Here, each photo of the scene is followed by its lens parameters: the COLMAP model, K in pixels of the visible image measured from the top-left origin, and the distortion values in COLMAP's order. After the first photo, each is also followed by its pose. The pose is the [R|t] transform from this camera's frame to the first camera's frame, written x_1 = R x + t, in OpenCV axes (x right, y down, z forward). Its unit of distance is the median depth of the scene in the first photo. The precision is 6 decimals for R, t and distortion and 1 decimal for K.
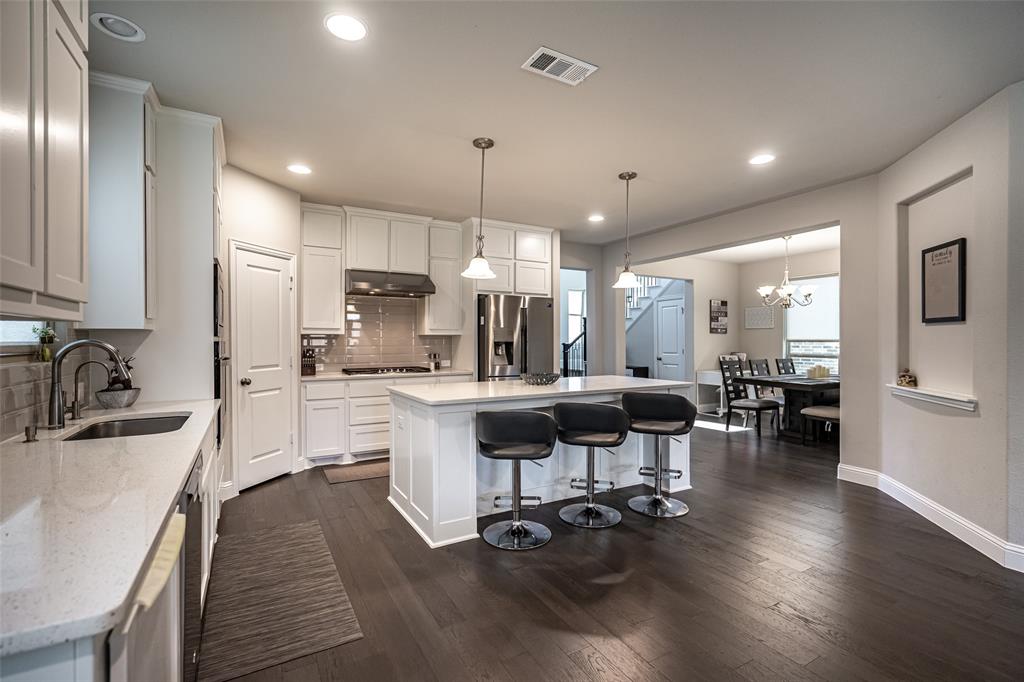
lens RADIAL K [[461.8, 0, 512.0], [0, 461.8, 341.0], [0, 0, 1]] dist [0.000323, 0.000312]
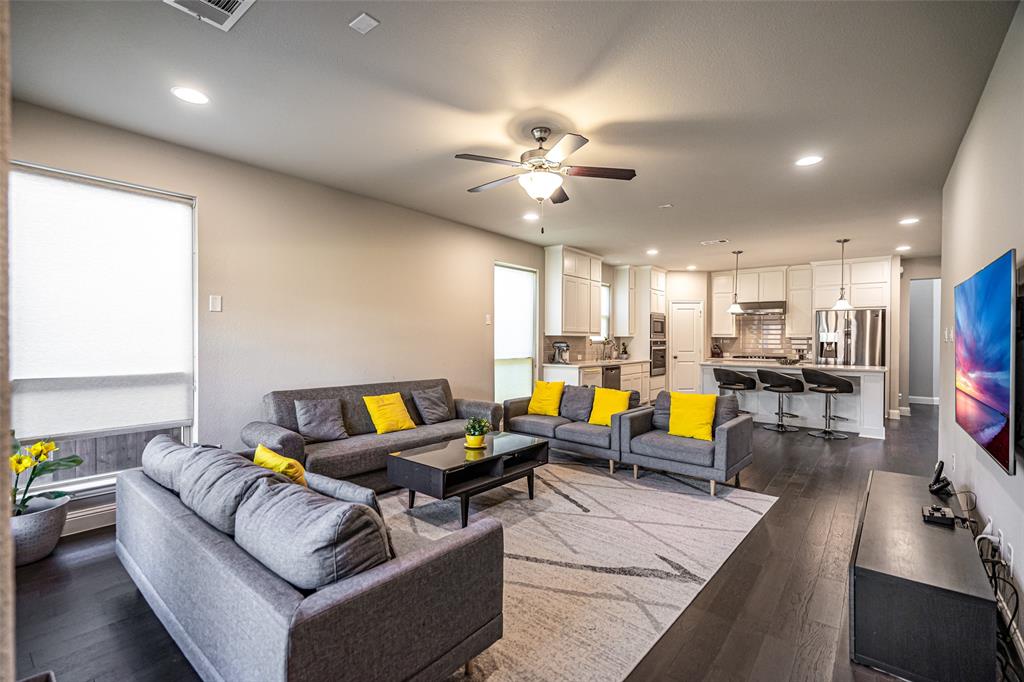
lens RADIAL K [[461.8, 0, 512.0], [0, 461.8, 341.0], [0, 0, 1]] dist [0.000323, 0.000312]
pose [[0.369001, 0.003794, -0.929421, 1.532615], [-0.008370, 0.999965, 0.000759, 0.009368], [0.929391, 0.007499, 0.369020, -0.788701]]
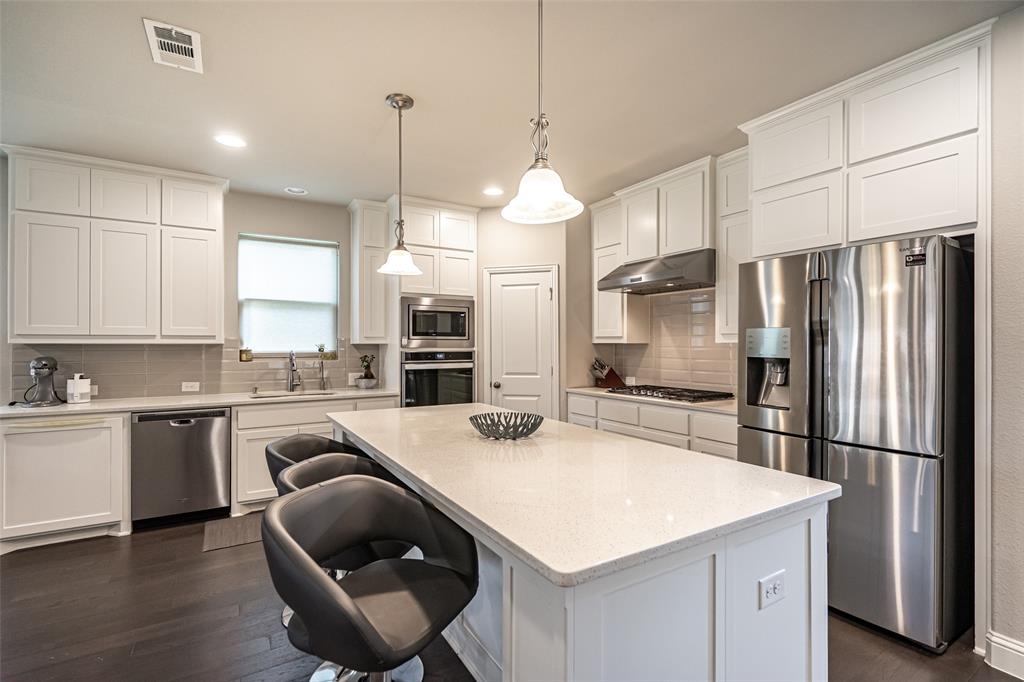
lens RADIAL K [[473.3, 0, 512.0], [0, 473.3, 341.0], [0, 0, 1]] dist [0.002608, 0.000317]
pose [[0.035040, -0.013911, -0.999289, 0.708502], [-0.002518, 0.999899, -0.014008, -0.008610], [0.999383, 0.003007, 0.035001, 1.108205]]
